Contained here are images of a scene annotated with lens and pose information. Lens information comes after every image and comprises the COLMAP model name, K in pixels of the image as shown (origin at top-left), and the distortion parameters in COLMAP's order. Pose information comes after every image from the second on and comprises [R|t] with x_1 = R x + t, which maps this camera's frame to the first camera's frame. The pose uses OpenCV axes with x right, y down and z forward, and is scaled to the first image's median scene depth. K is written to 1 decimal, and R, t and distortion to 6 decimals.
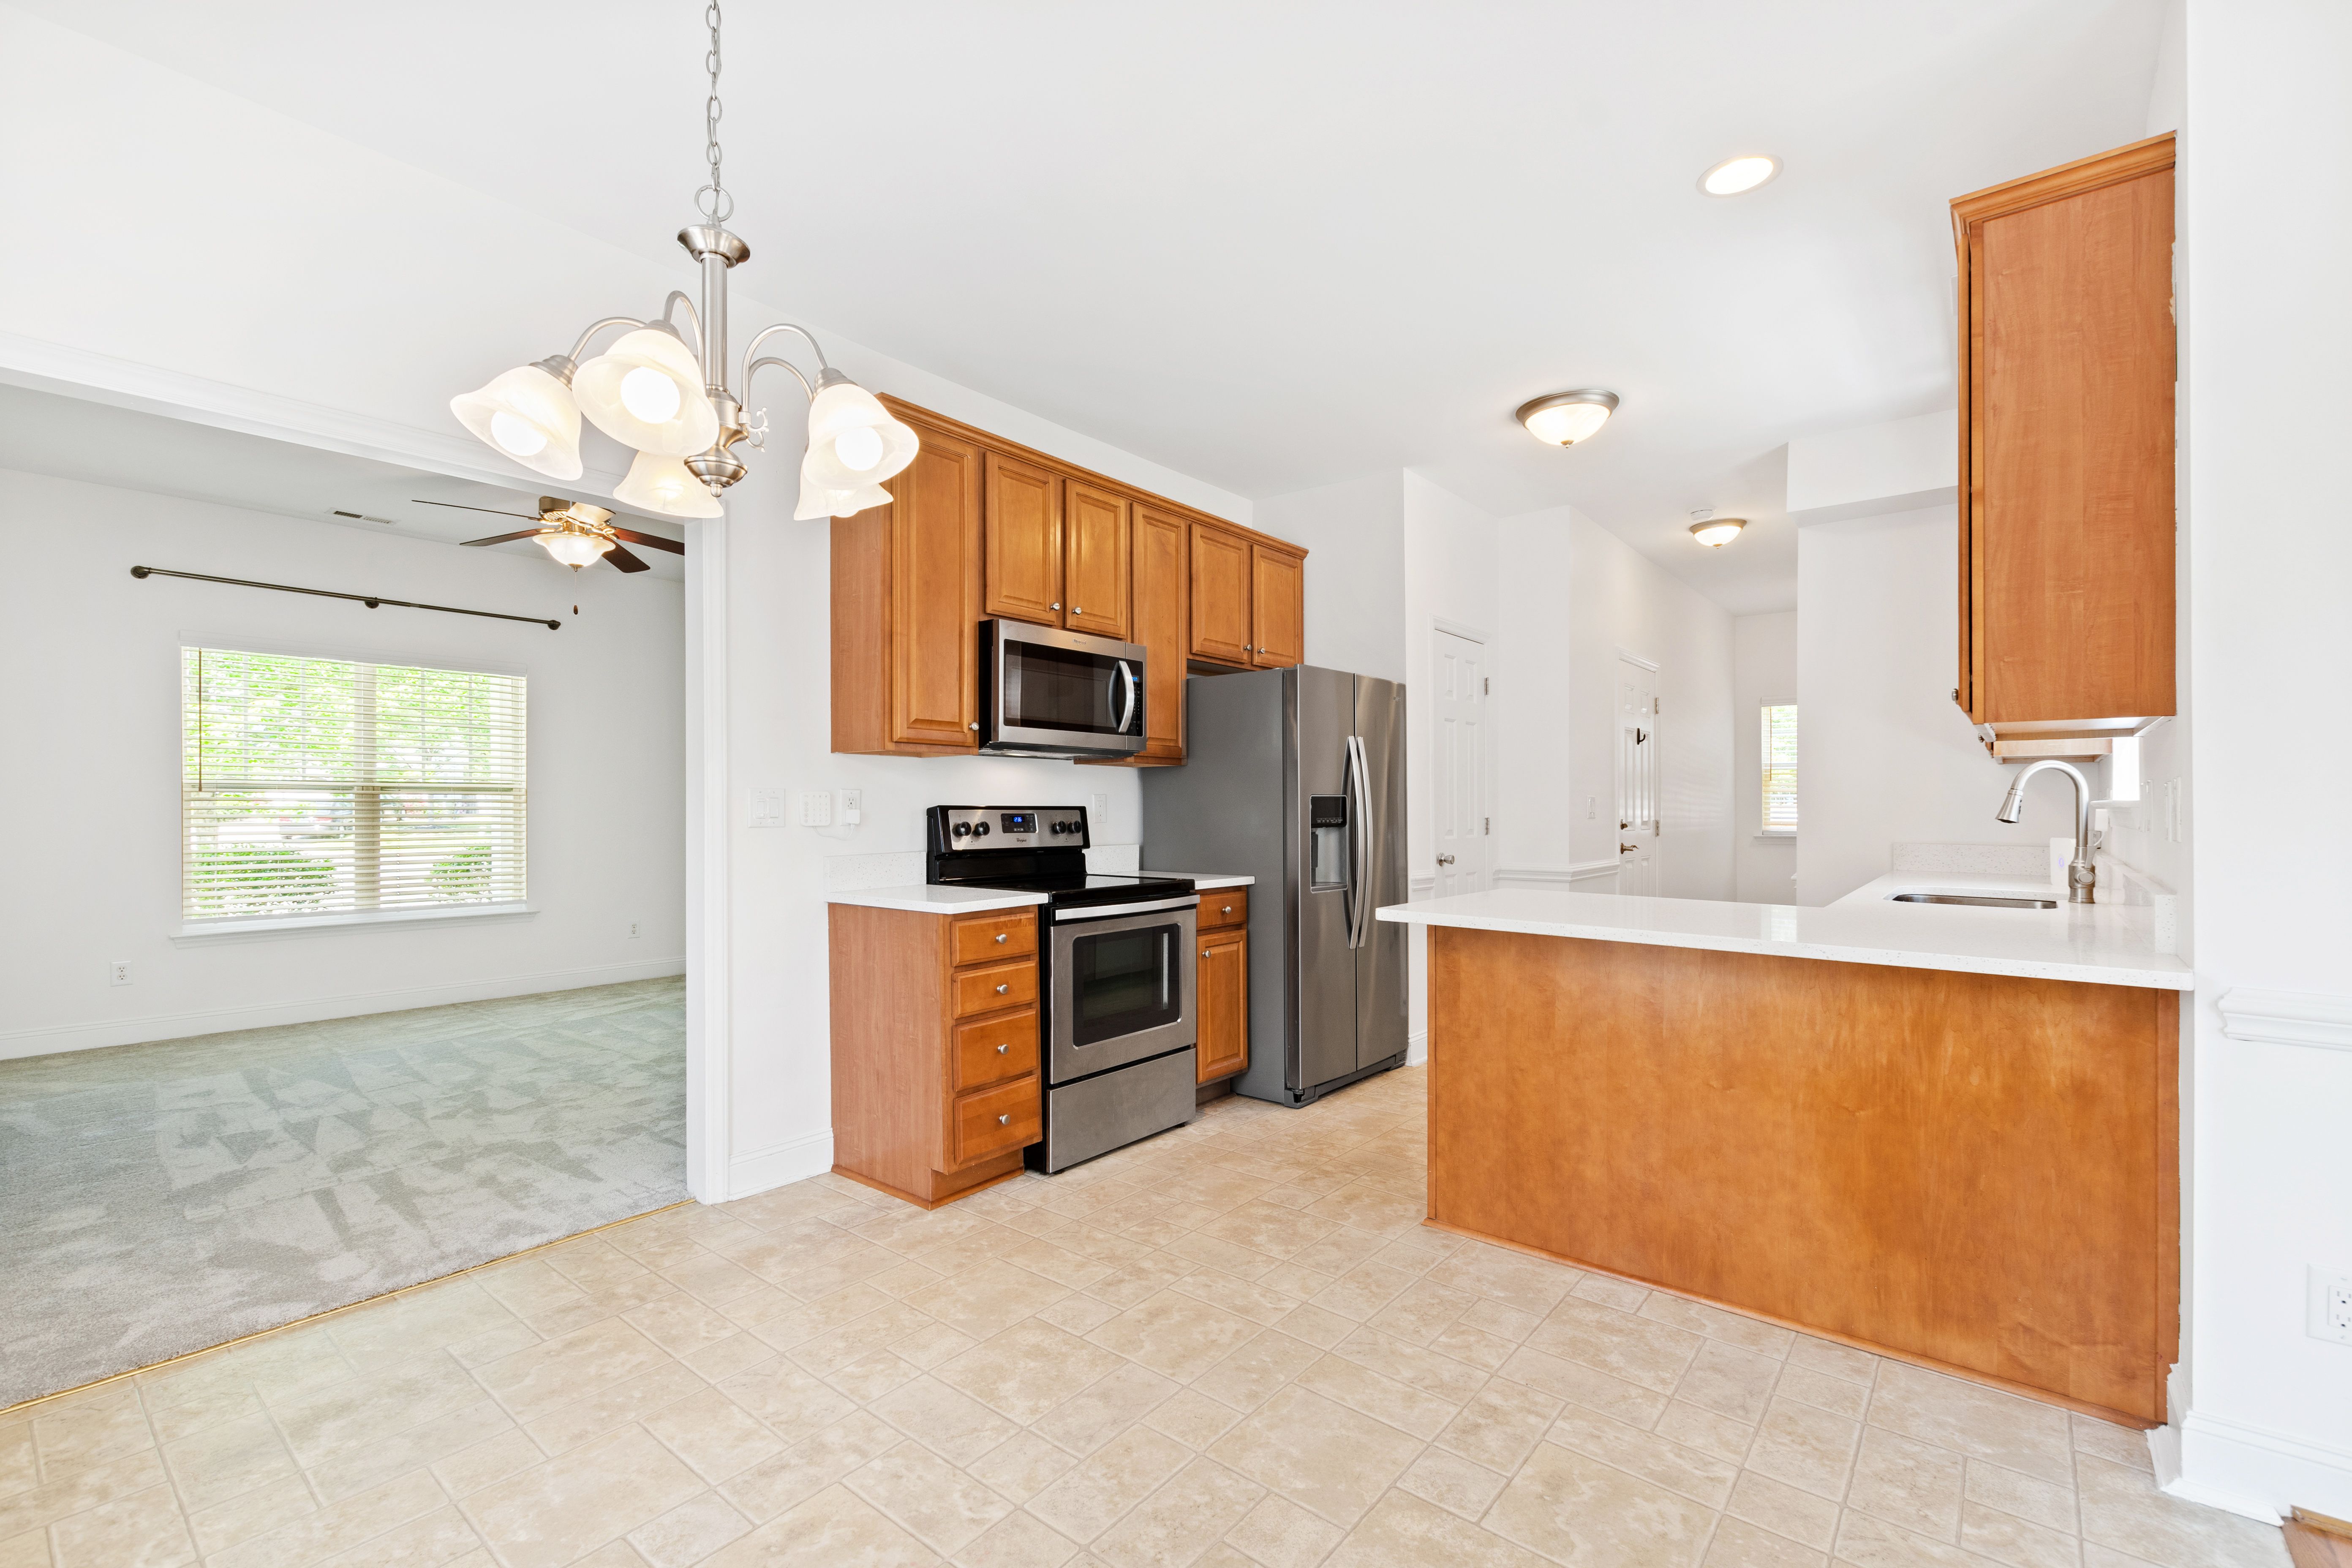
lens RADIAL K [[1028.2, 0, 1166.7], [0, 1028.2, 789.4], [0, 0, 1]] dist [0.000810, -0.000479]
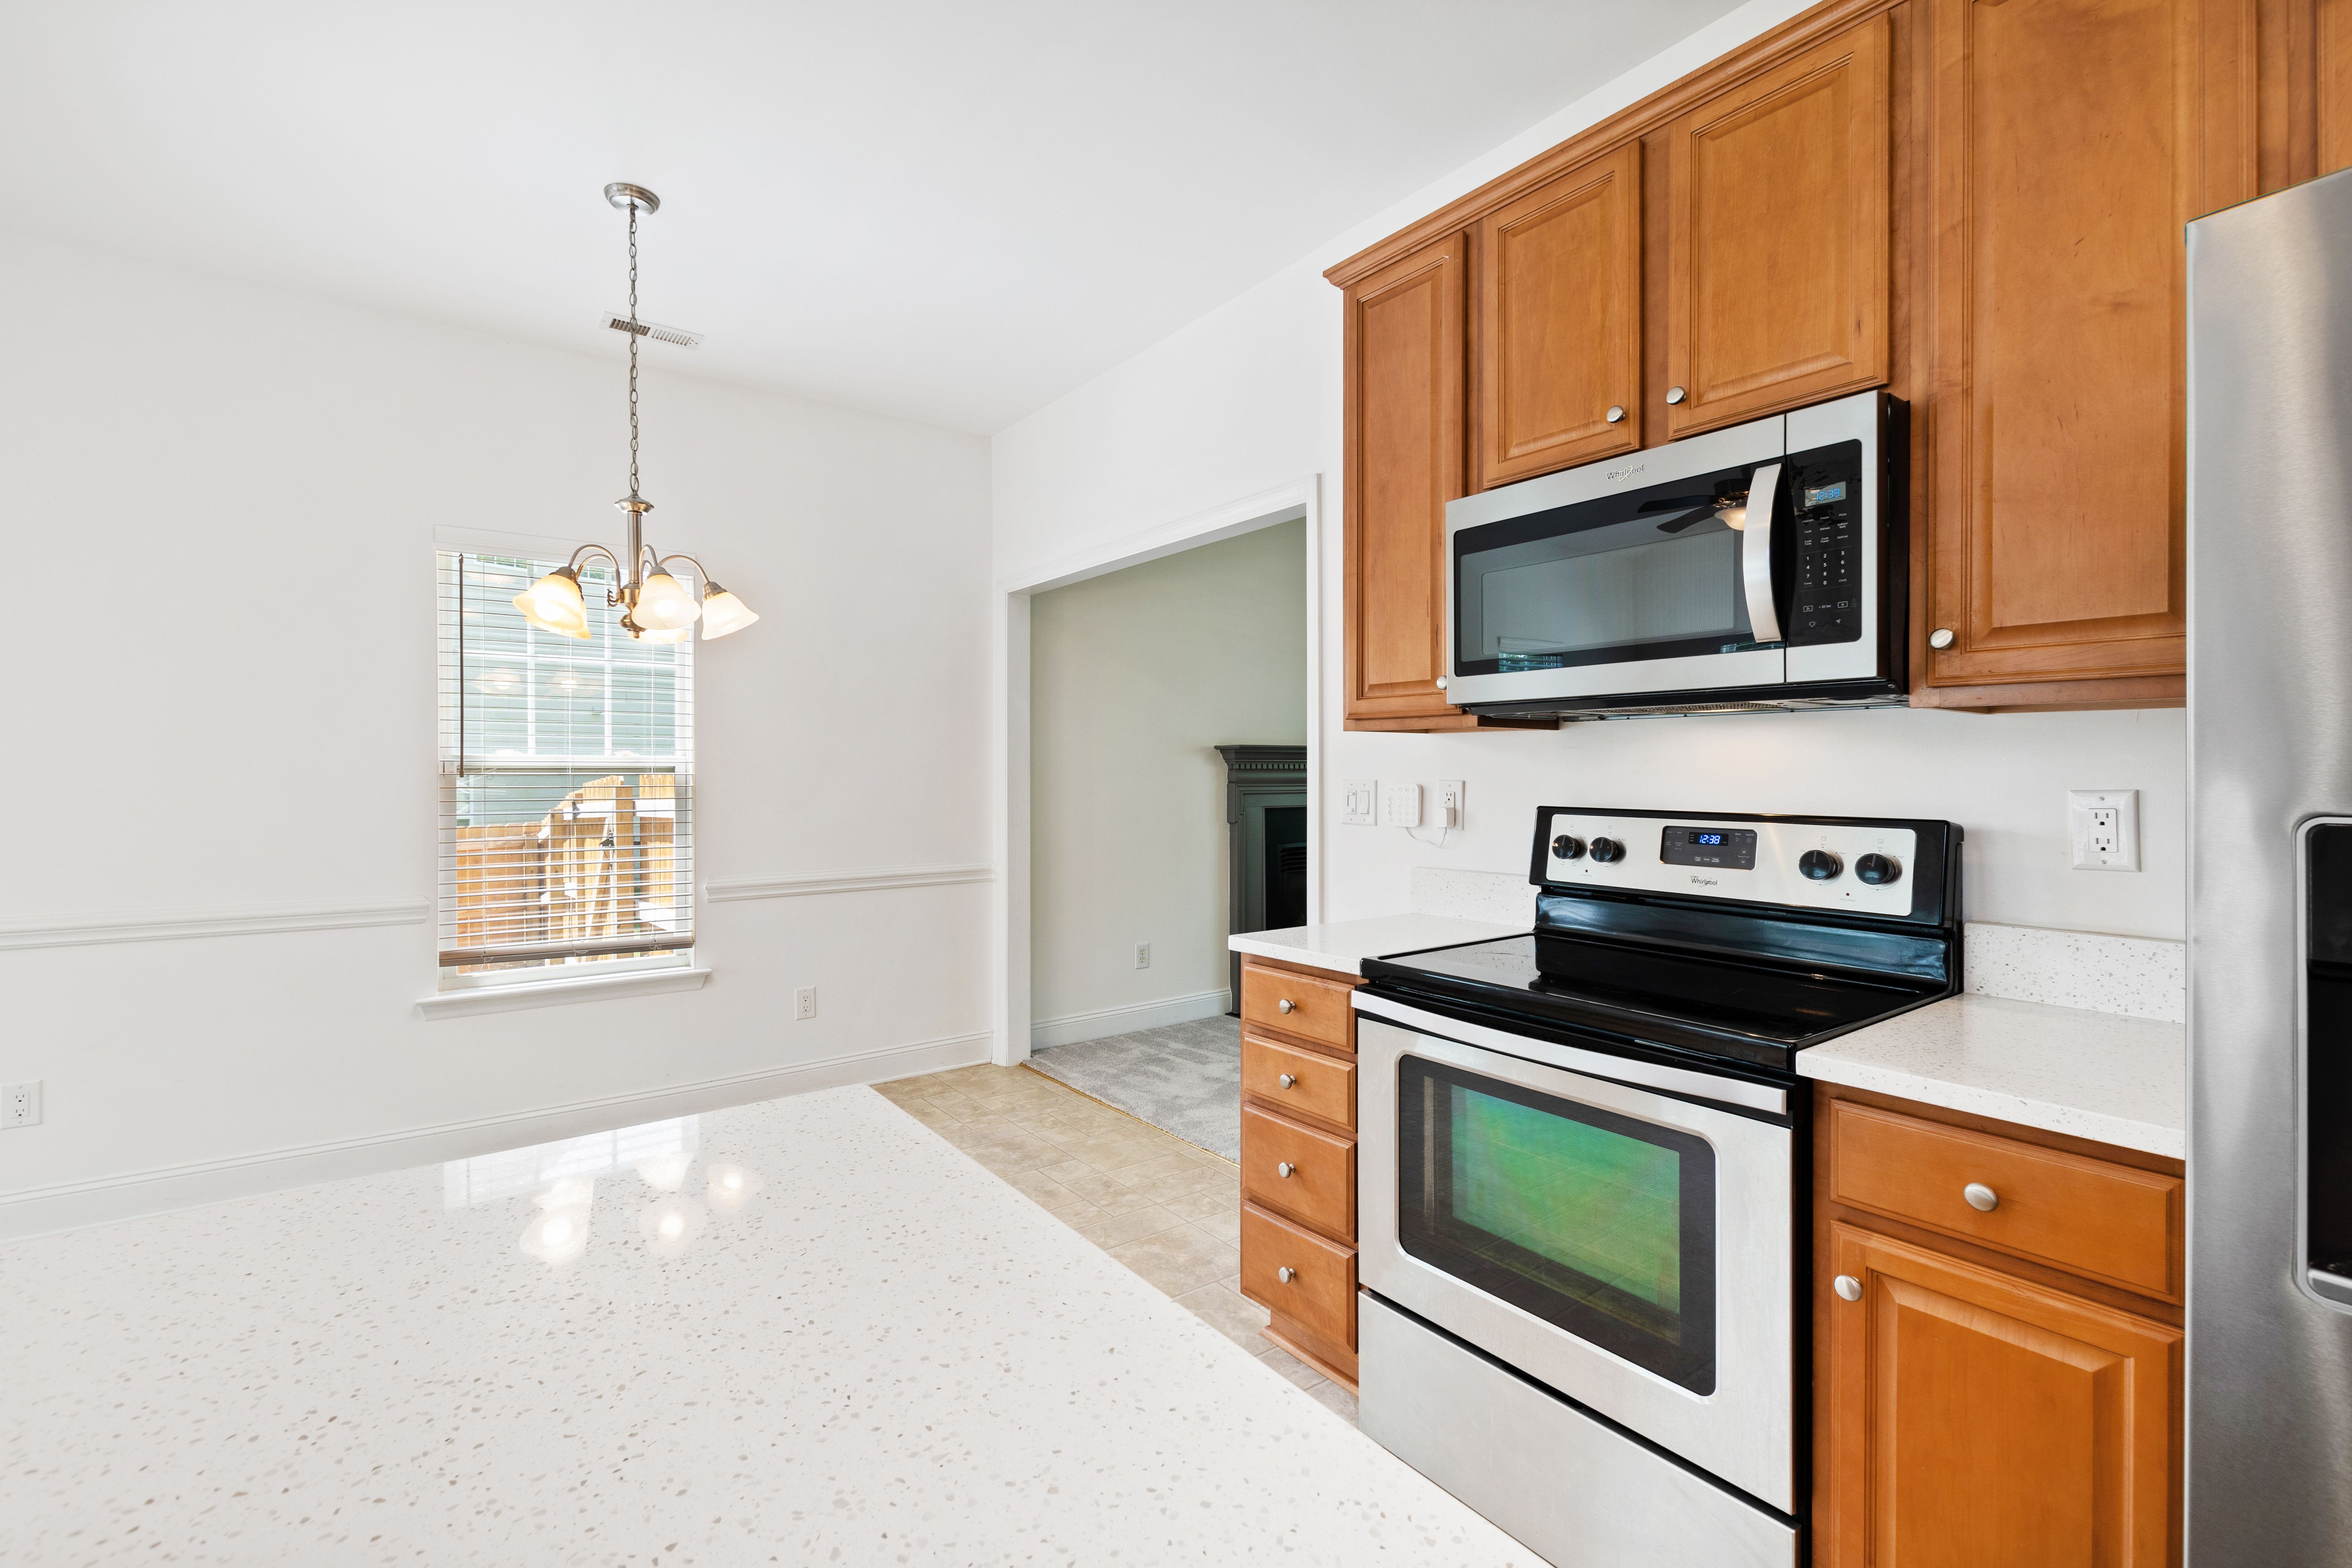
lens RADIAL K [[1029.2, 0, 1177.6], [0, 1029.2, 769.0], [0, 0, 1]] dist [0.001374, 0.000020]
pose [[-0.237883, -0.001802, -0.971292, 0.467111], [0.012880, 0.999905, -0.005010, -0.006882], [0.971208, -0.013702, -0.237837, 0.995722]]
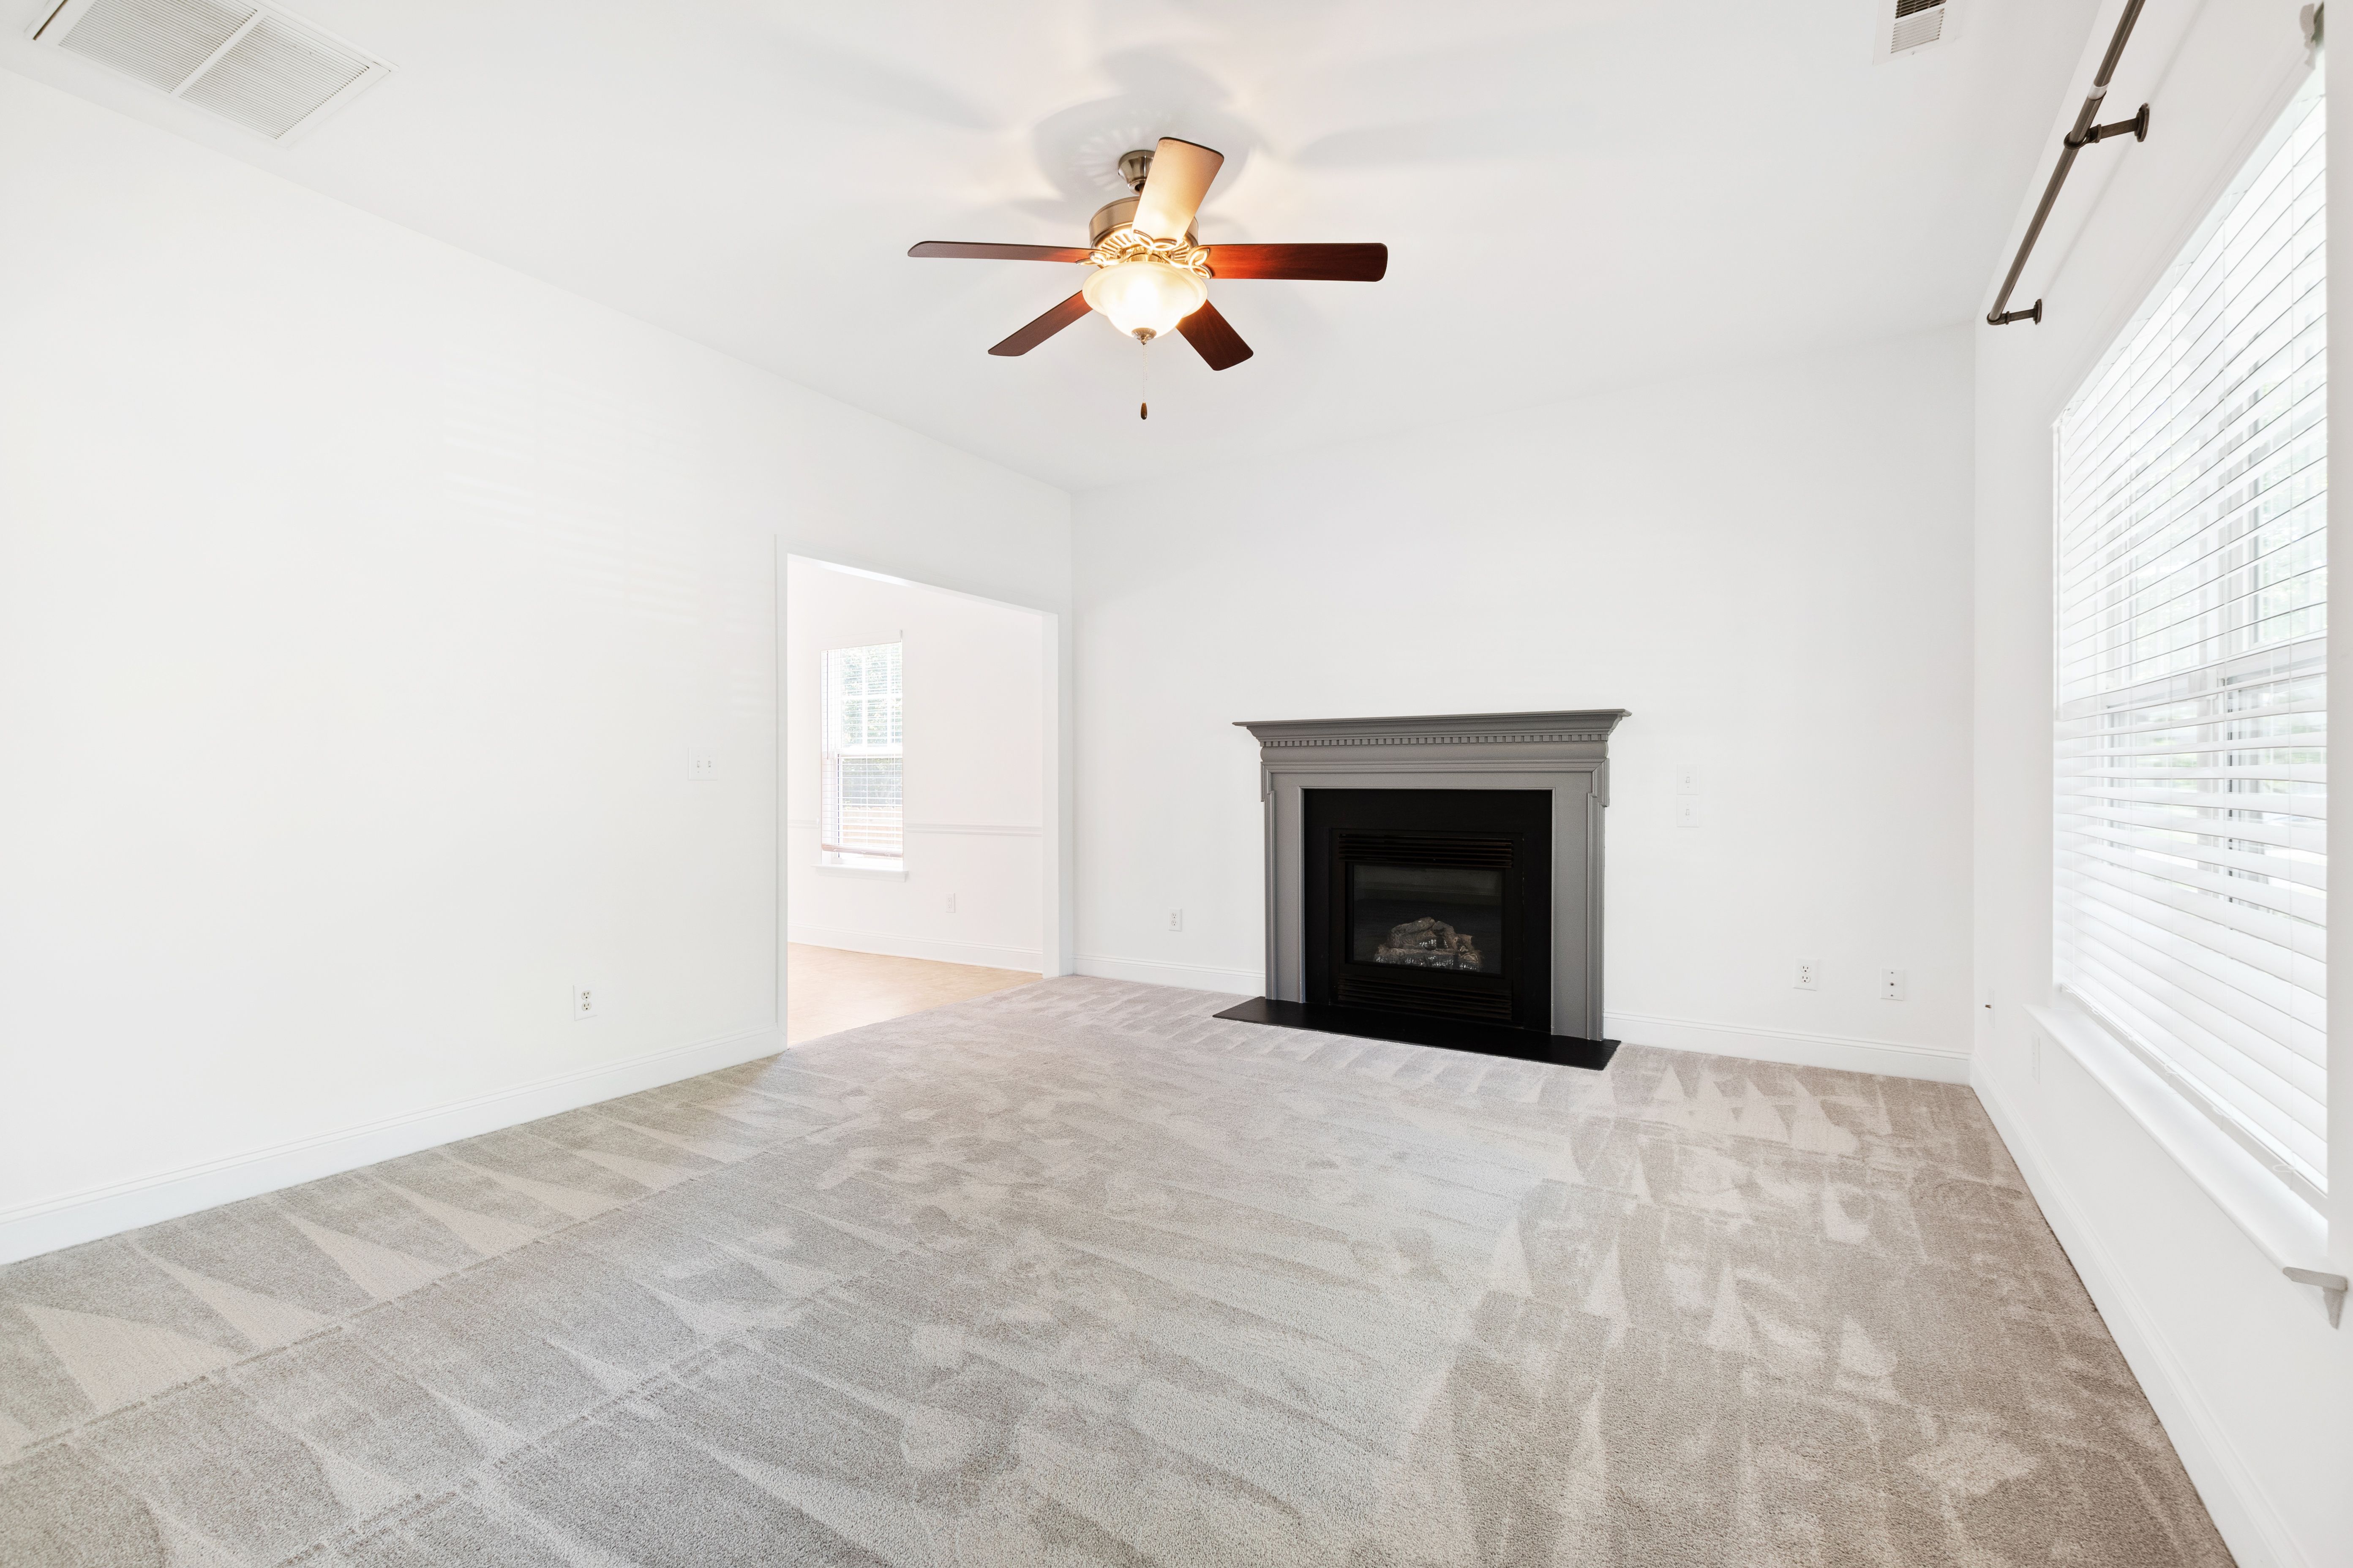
lens RADIAL K [[1036.5, 0, 1159.4], [0, 1036.5, 768.8], [0, 0, 1]] dist [0.001439, 0.000227]
pose [[-0.990337, -0.004102, -0.138622, -0.744725], [-0.001080, 0.999760, -0.021869, 0.056255], [0.138678, -0.021508, -0.990104, 2.229286]]
